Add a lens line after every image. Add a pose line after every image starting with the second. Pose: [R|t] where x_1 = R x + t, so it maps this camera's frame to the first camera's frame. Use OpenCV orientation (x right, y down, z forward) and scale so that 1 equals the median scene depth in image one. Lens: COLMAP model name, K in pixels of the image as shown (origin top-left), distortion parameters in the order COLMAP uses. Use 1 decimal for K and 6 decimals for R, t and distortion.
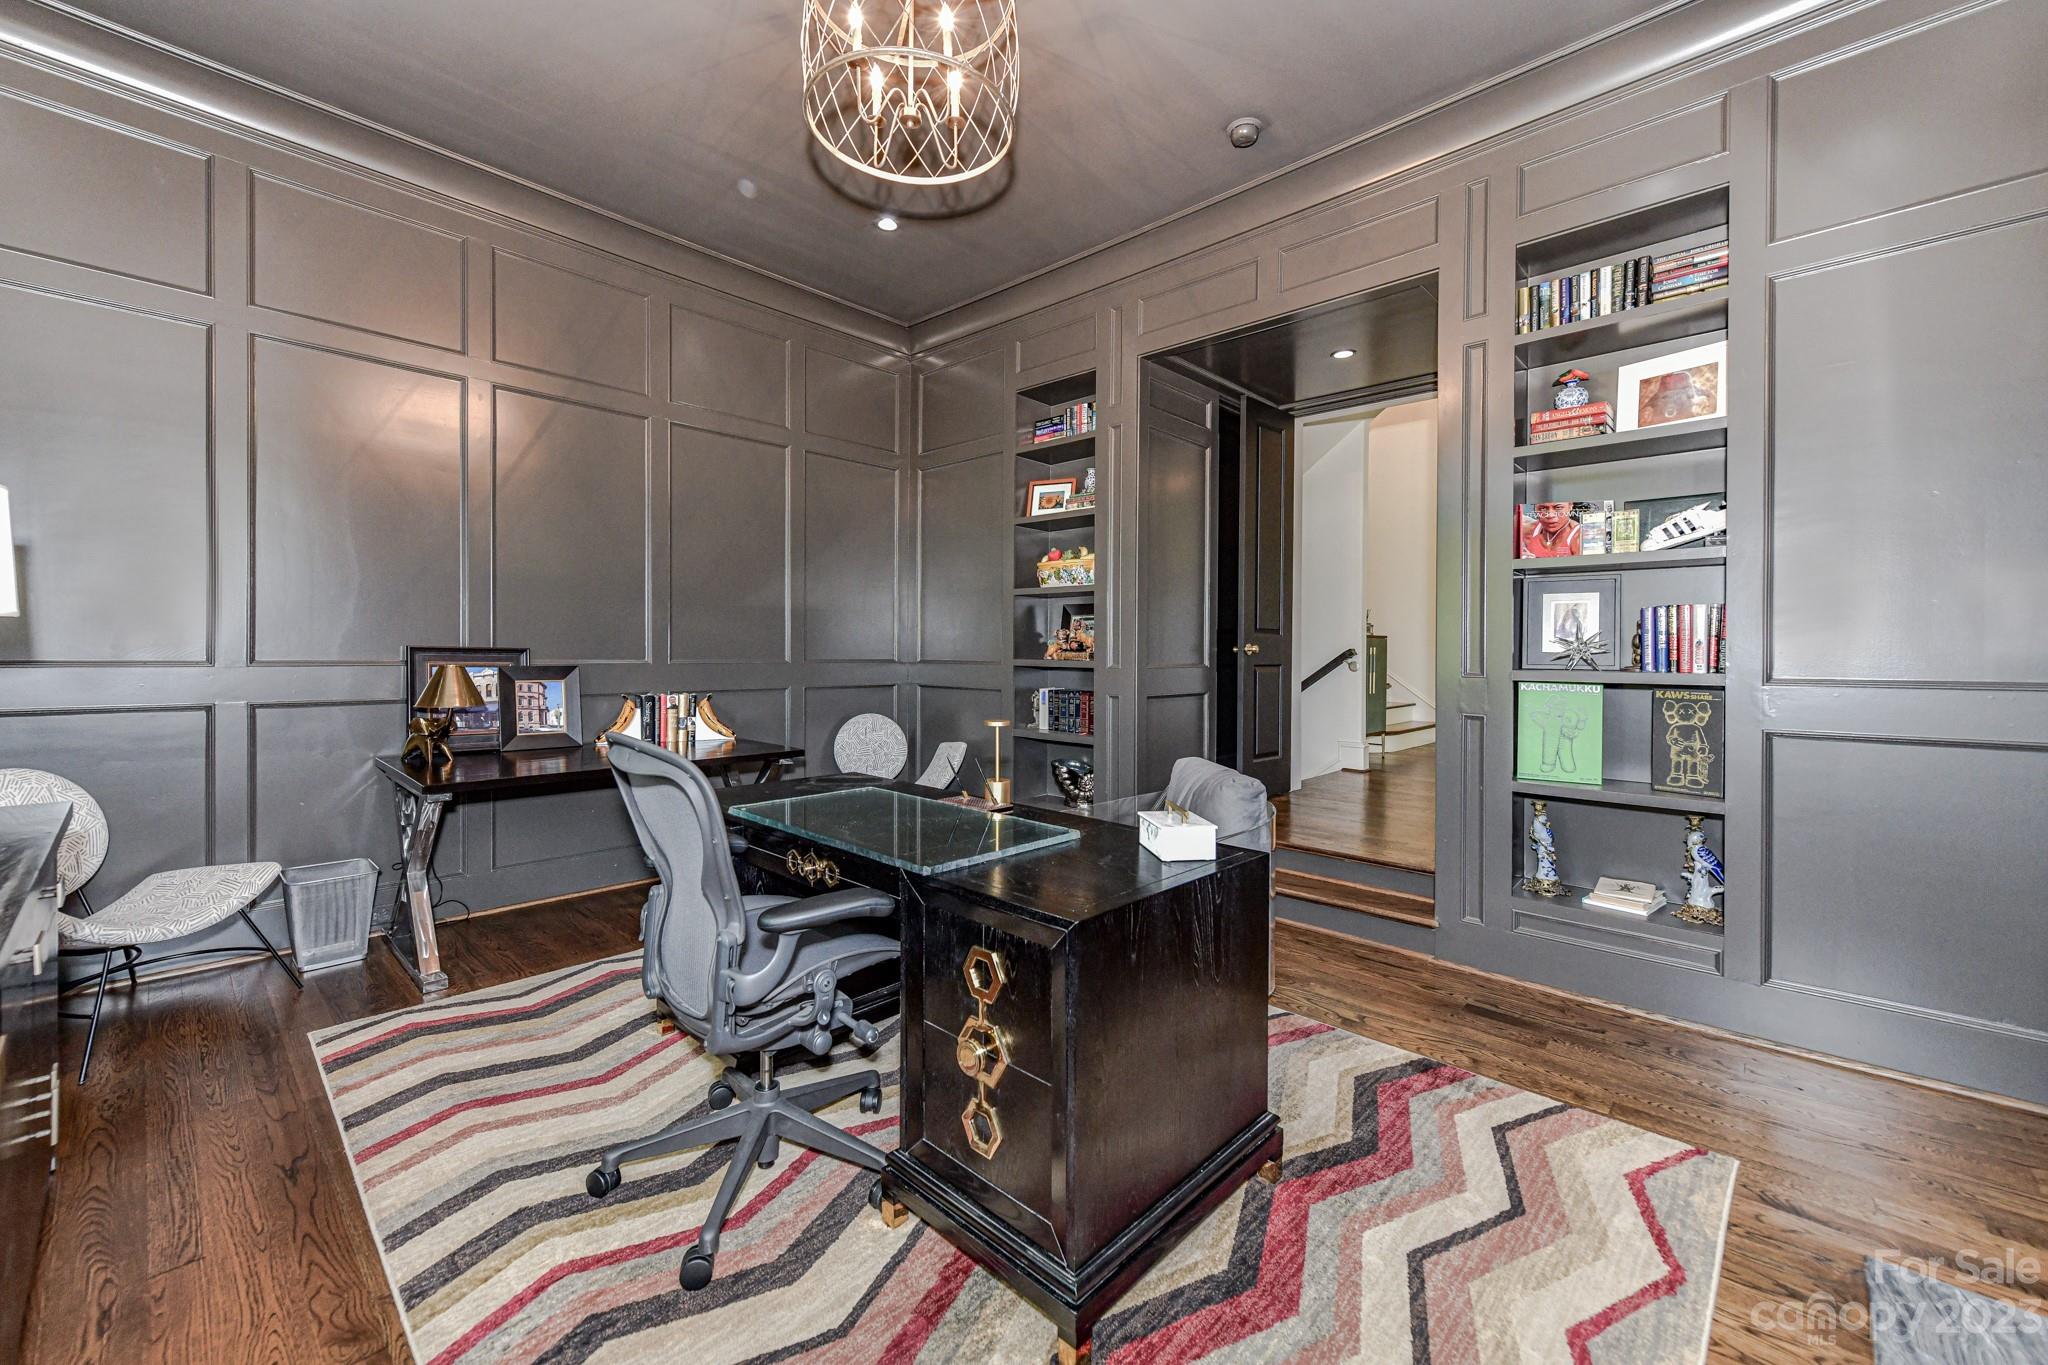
lens RADIAL K [[820.5, 0, 1018.6], [0, 820.5, 664.9], [0, 0, 1]] dist [0.000035, -0.005225]
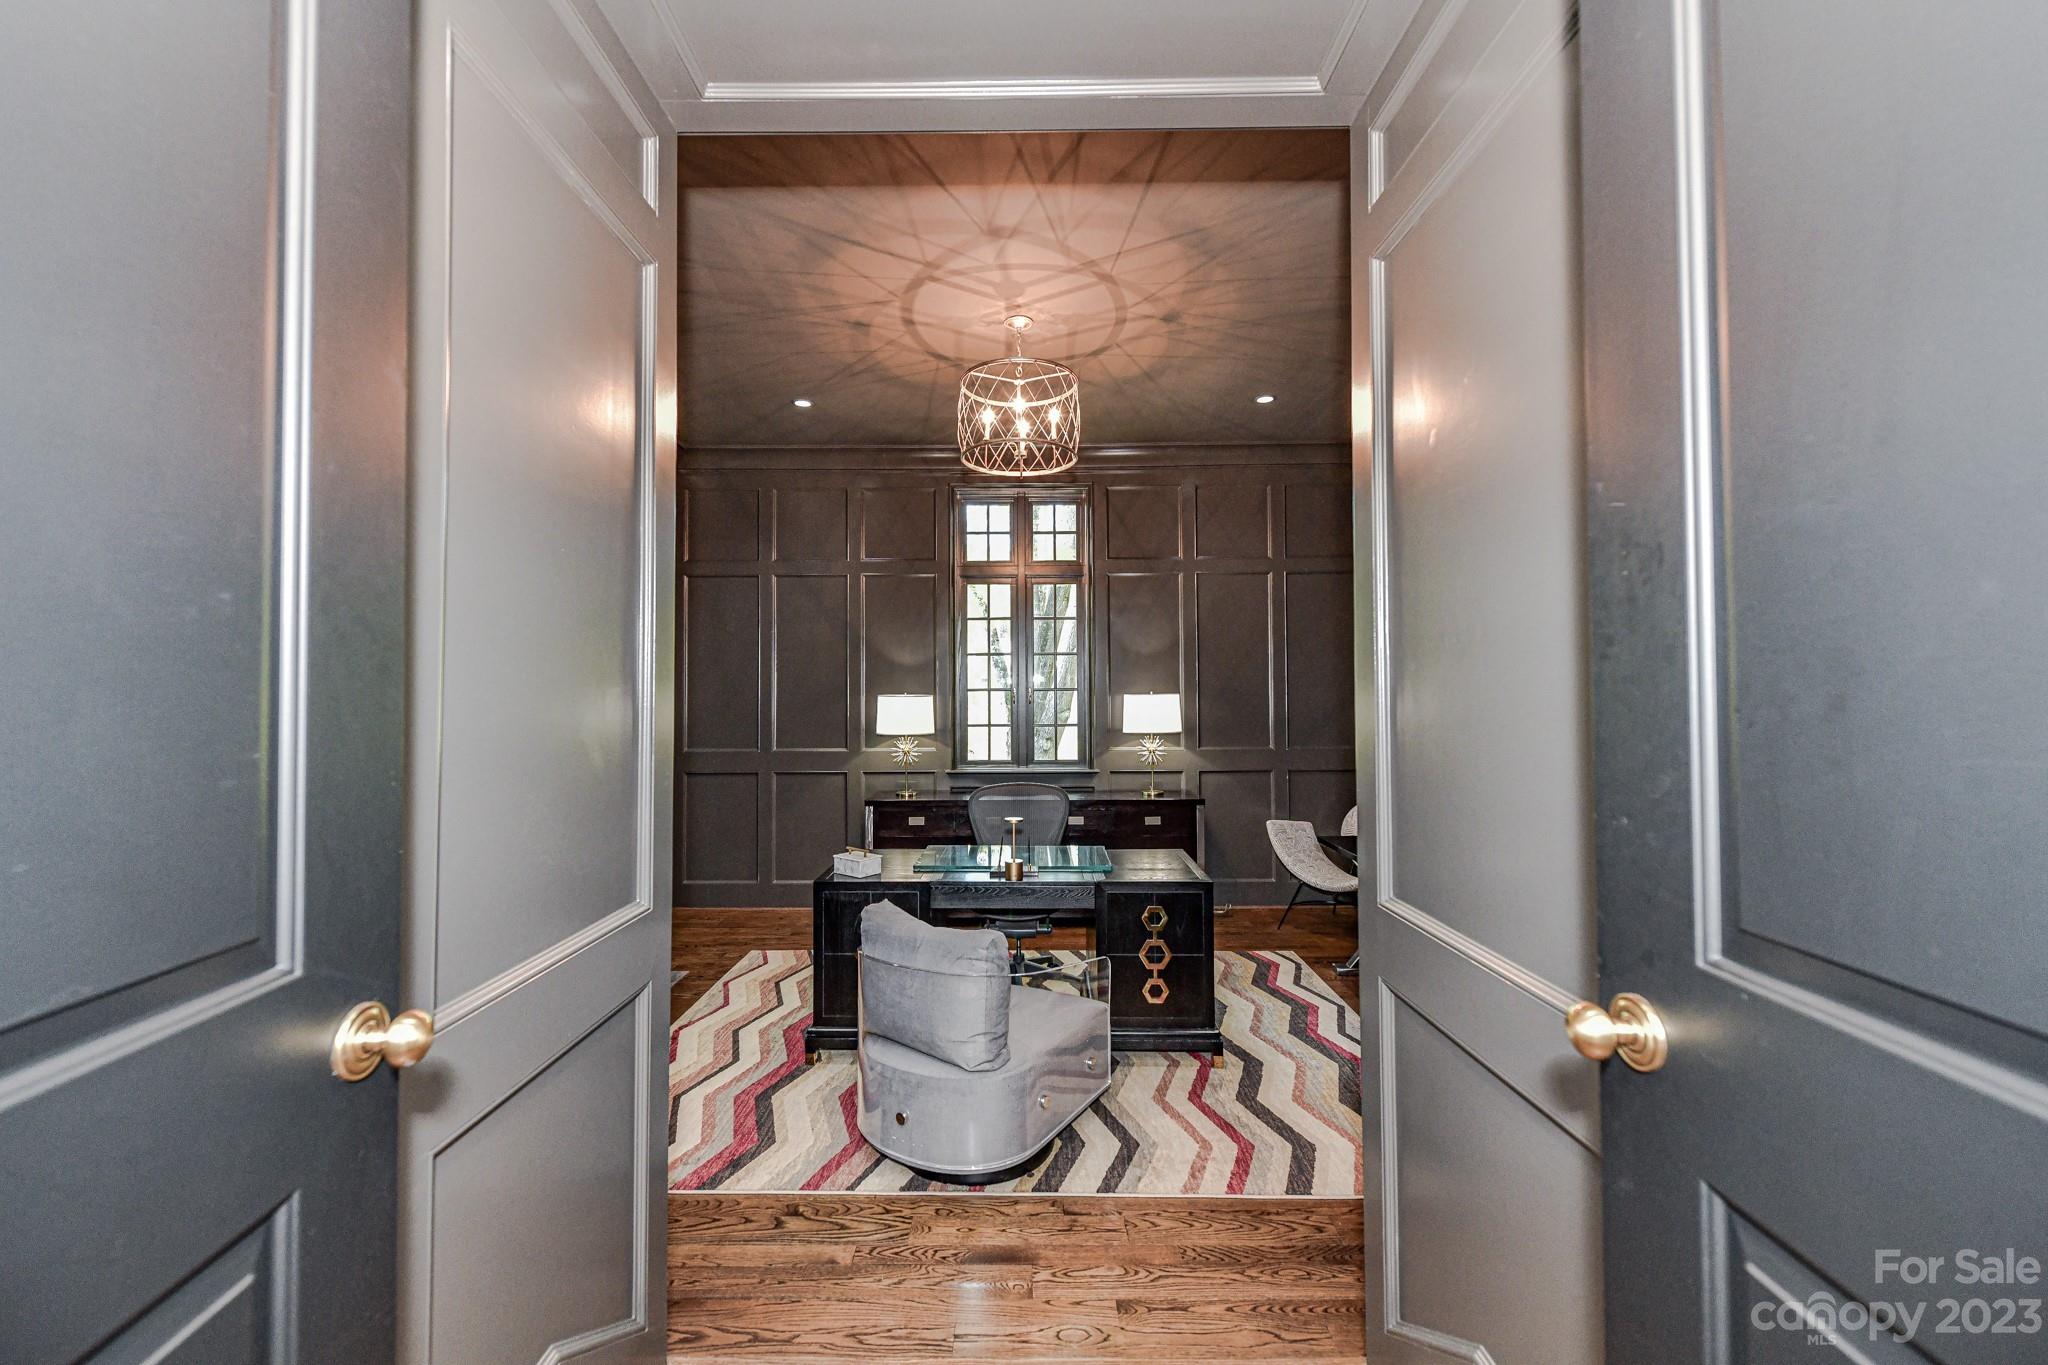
lens RADIAL K [[820.5, 0, 1018.6], [0, 820.5, 664.9], [0, 0, 1]] dist [0.000035, -0.005225]
pose [[-0.733570, -0.019085, -0.679346, 0.970610], [-0.005584, 0.999741, -0.022057, -0.180057], [0.679591, -0.012387, -0.733487, 2.112134]]
